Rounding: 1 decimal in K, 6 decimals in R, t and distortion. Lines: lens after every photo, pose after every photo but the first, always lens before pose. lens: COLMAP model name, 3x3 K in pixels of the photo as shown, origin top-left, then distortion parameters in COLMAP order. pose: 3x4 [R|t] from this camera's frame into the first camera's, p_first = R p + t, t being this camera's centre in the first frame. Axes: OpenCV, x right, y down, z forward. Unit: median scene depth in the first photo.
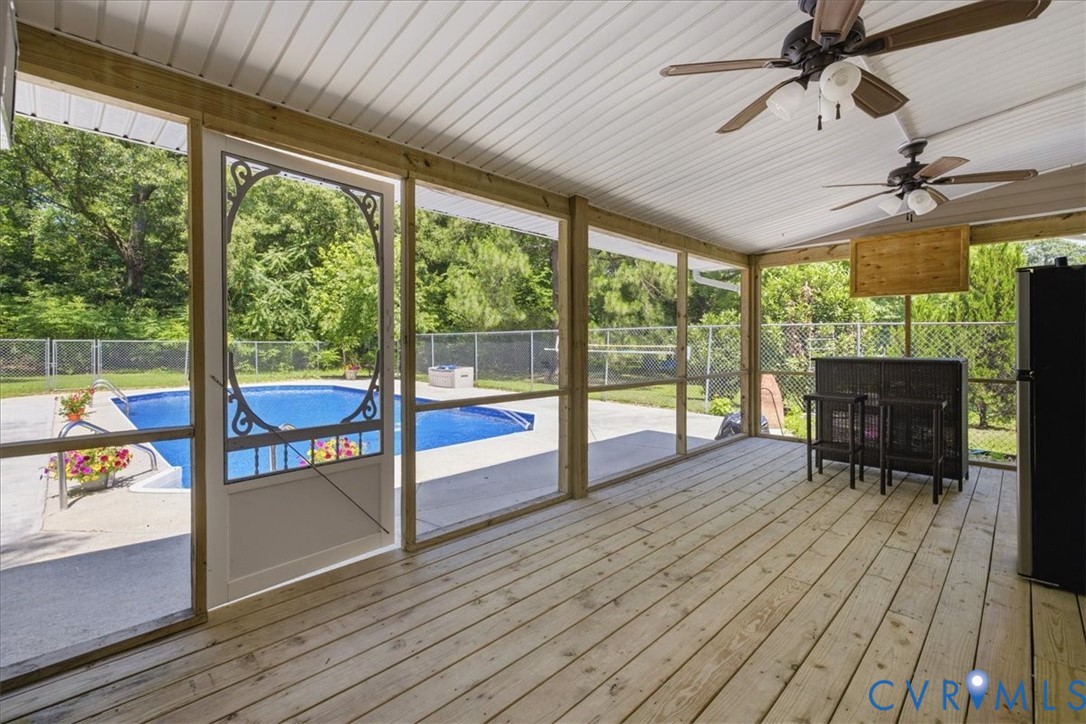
lens RADIAL K [[472.3, 0, 543.5], [0, 472.3, 345.7], [0, 0, 1]] dist [0.001717, 0.000476]
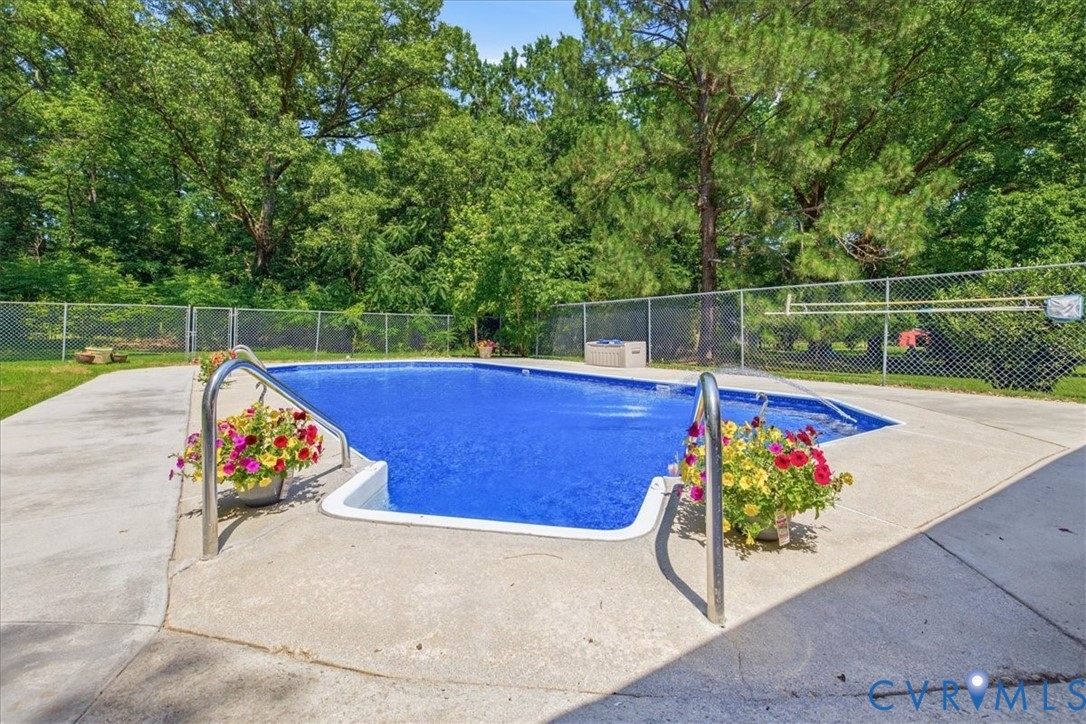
lens RADIAL K [[489.9, 0, 542.6], [0, 489.9, 313.6], [0, 0, 1]] dist [0.000585, -0.000297]
pose [[0.983508, -0.004383, -0.180812, -0.114561], [-0.004207, 0.998882, -0.047095, 0.025786], [0.180817, 0.047079, 0.982389, 0.109410]]
